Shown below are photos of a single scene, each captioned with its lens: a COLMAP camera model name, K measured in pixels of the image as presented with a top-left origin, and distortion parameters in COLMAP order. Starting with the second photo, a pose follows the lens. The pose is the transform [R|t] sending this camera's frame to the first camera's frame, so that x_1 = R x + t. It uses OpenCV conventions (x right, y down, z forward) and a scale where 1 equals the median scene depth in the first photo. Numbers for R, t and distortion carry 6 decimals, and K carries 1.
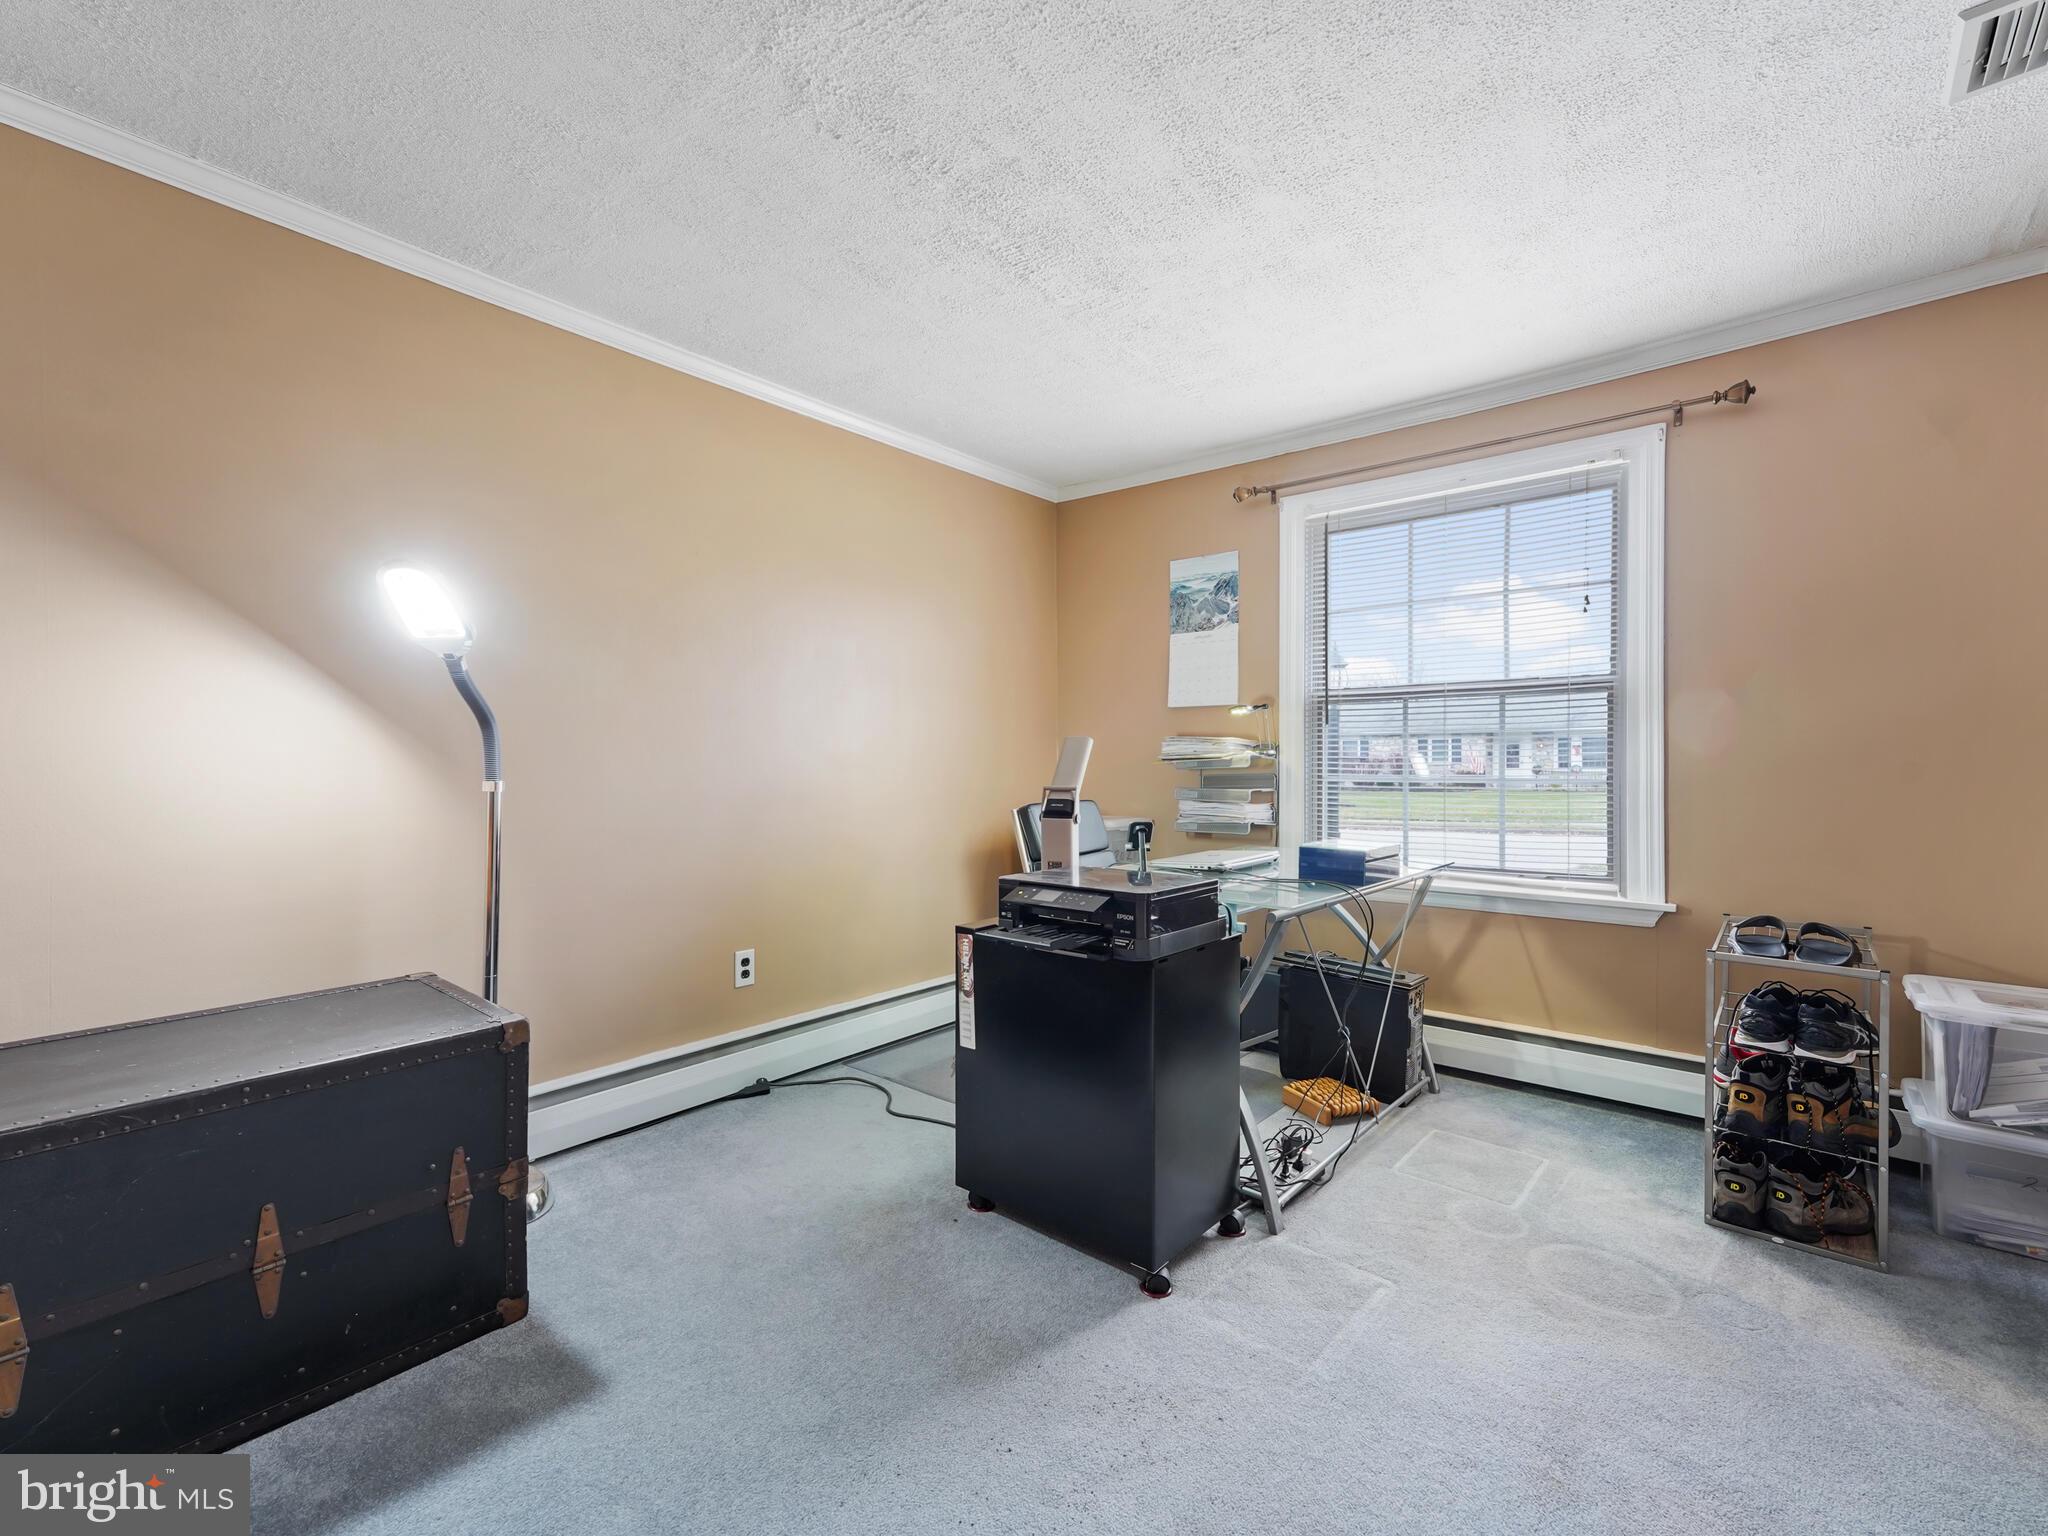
lens RADIAL K [[909.5, 0, 1024.0], [0, 909.5, 768.0], [0, 0, 1]] dist [0.022947, -0.000216]
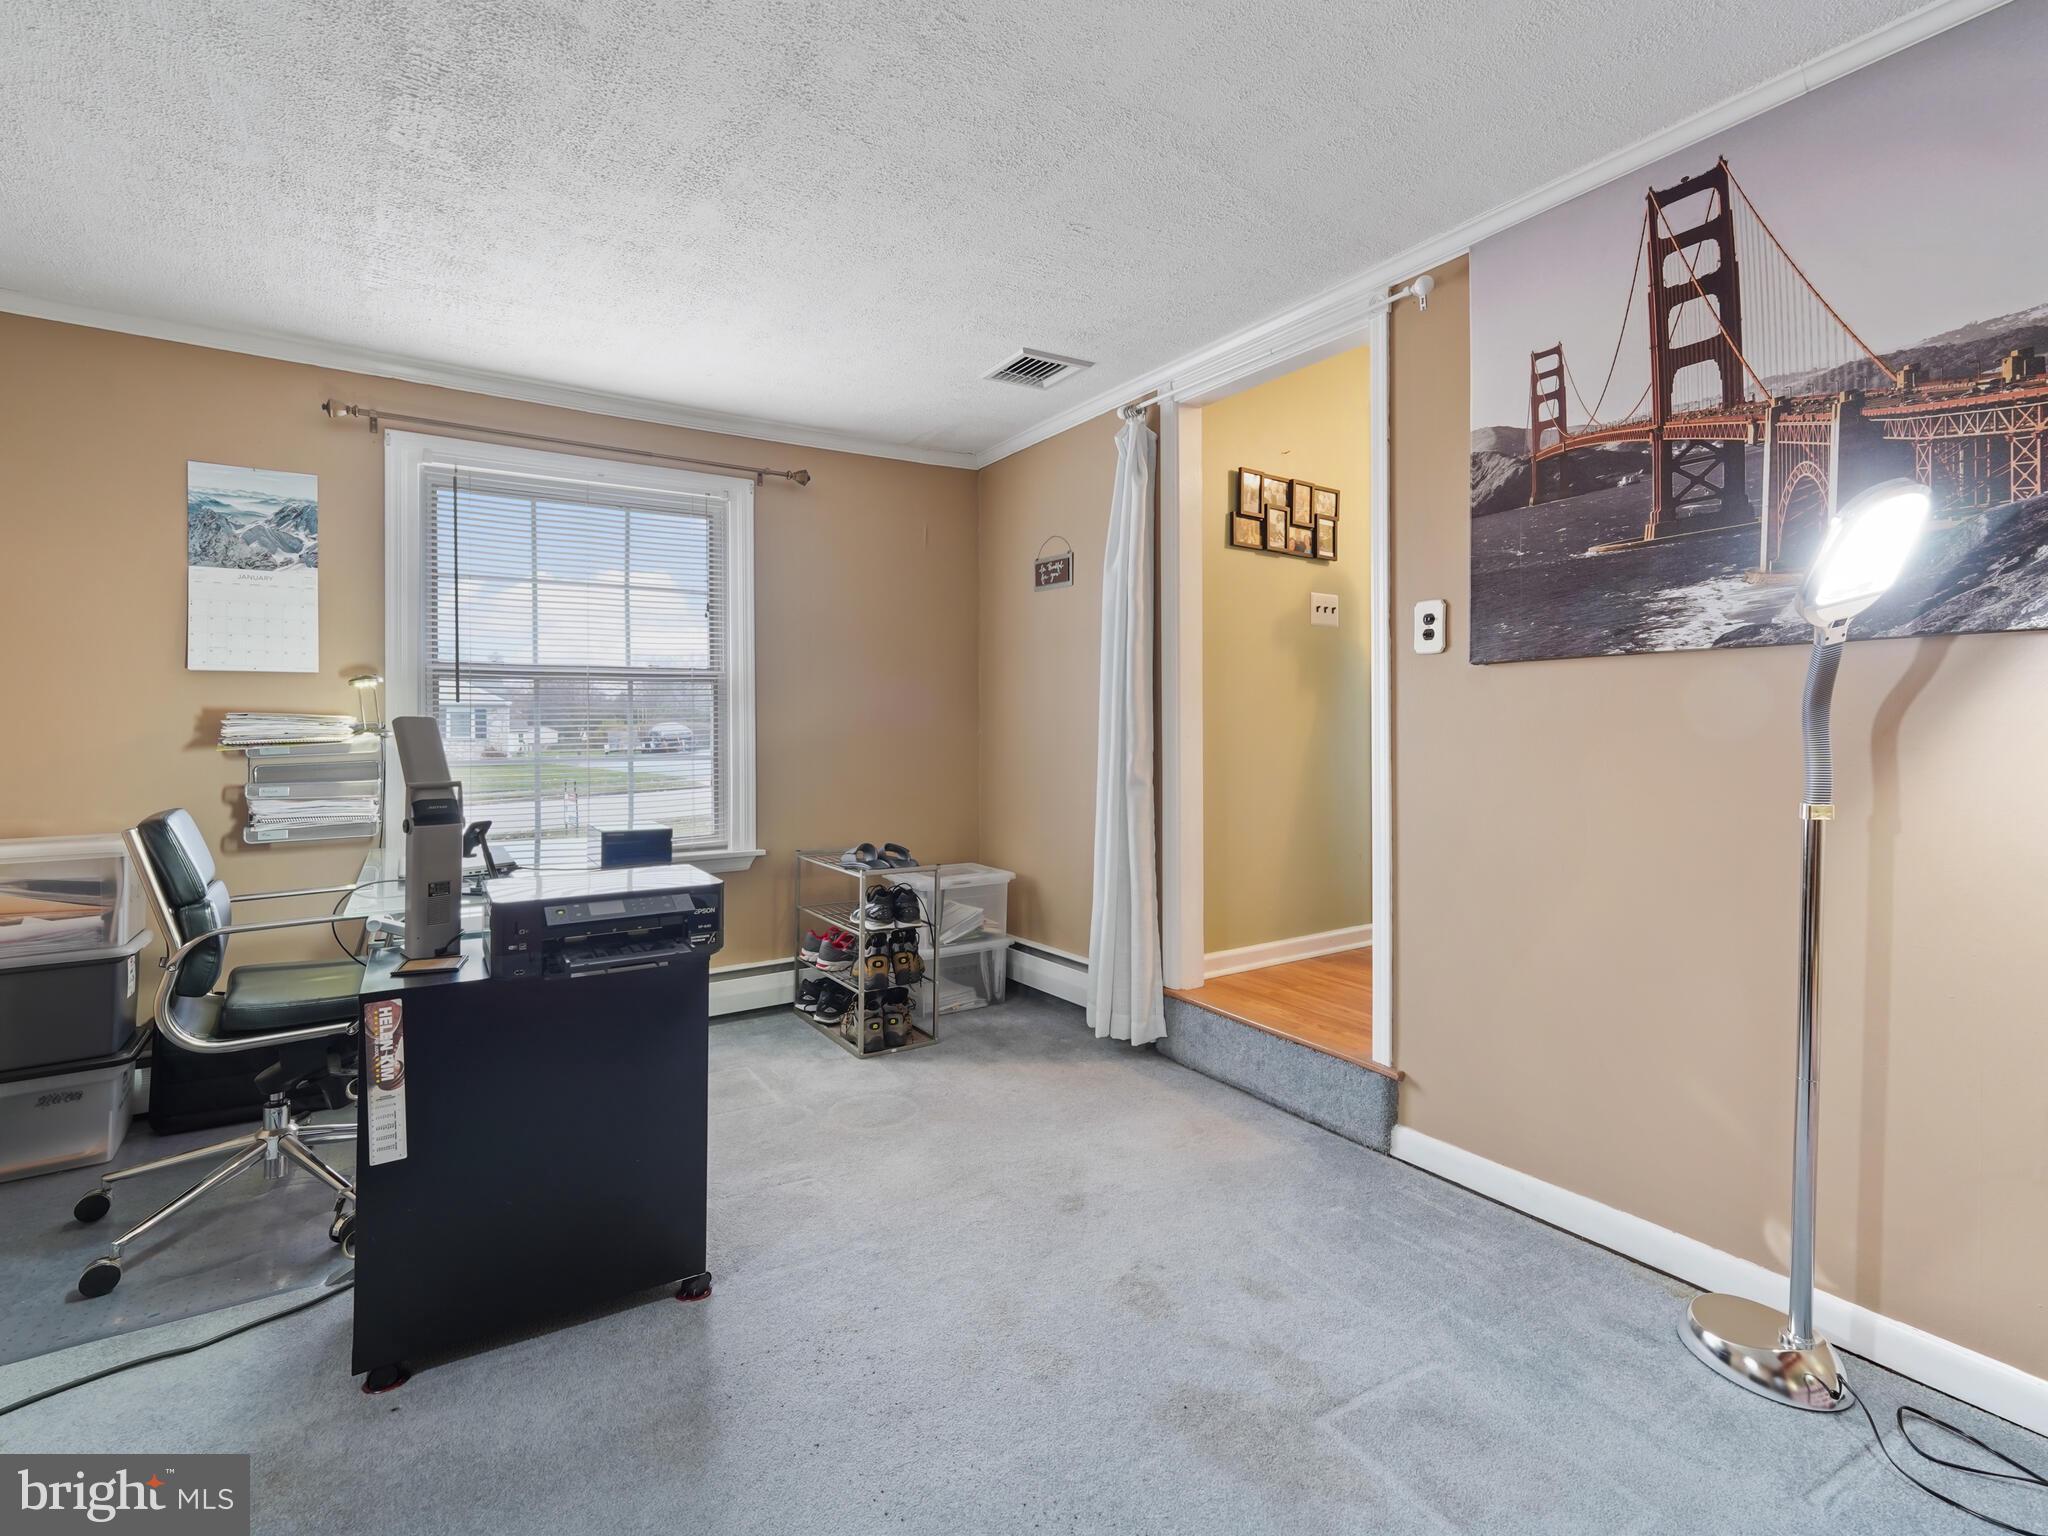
lens RADIAL K [[945.7, 0, 1024.5], [0, 945.7, 737.0], [0, 0, 1]] dist [-0.019493, -0.000167]
pose [[0.288761, -0.007923, 0.957368, -0.441023], [0.015297, 0.999876, 0.003661, -0.010131], [-0.957279, 0.013588, 0.288847, 0.236518]]
